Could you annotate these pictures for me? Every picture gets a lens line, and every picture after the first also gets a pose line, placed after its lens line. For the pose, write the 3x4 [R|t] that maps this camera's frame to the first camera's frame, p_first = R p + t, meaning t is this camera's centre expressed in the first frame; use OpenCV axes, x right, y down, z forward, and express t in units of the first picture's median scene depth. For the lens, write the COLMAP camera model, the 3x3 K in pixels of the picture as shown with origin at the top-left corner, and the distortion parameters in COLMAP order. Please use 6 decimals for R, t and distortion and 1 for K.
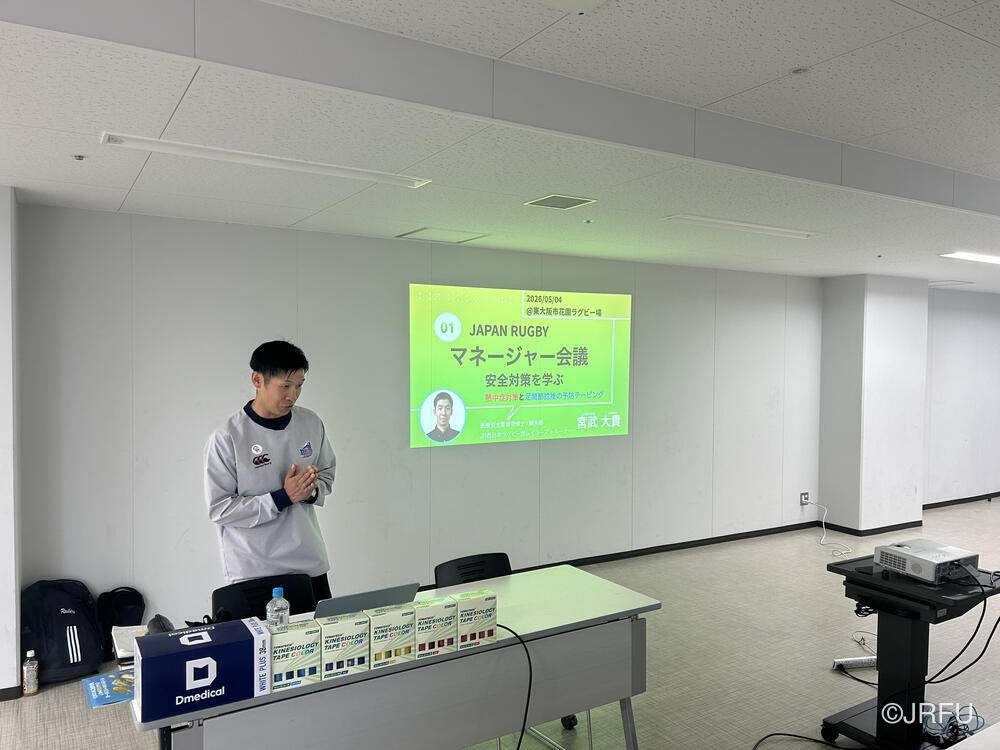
lens RADIAL K [[744.1, 0, 500.0], [0, 744.1, 375.0], [0, 0, 1]] dist [0.091589, 0.000660]
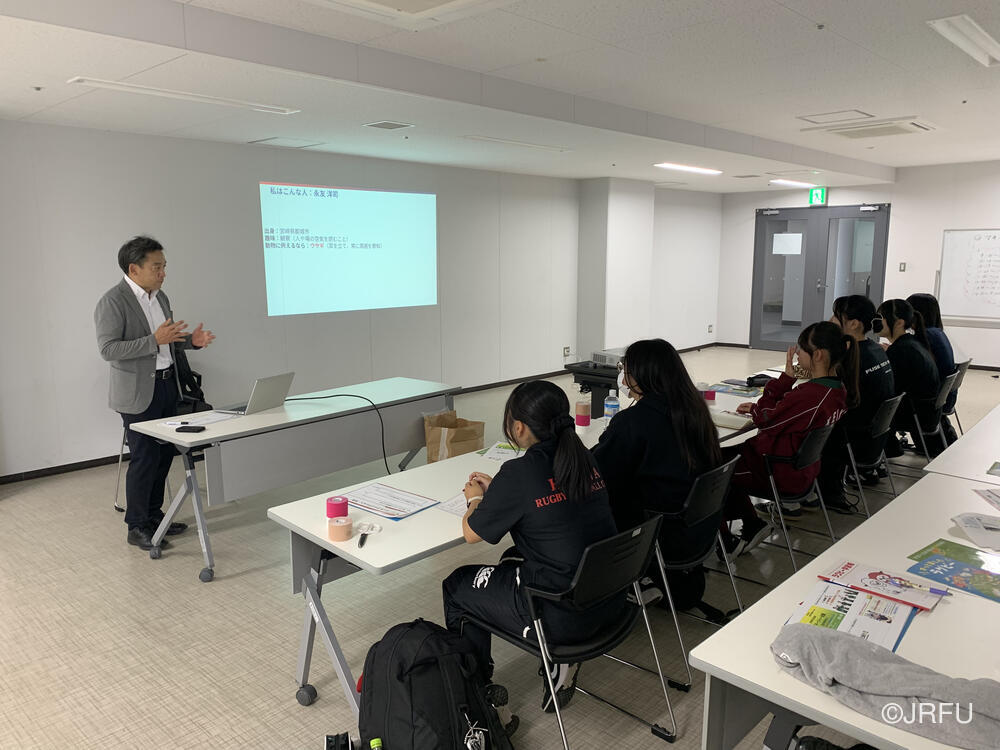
lens RADIAL K [[774.2, 0, 500.0], [0, 774.2, 375.0], [0, 0, 1]] dist [0.090010, -0.002100]
pose [[0.962459, -0.057860, 0.265188, -0.101815], [0.022179, 0.990513, 0.135618, 0.024509], [-0.270519, -0.124645, 0.954611, -0.376159]]
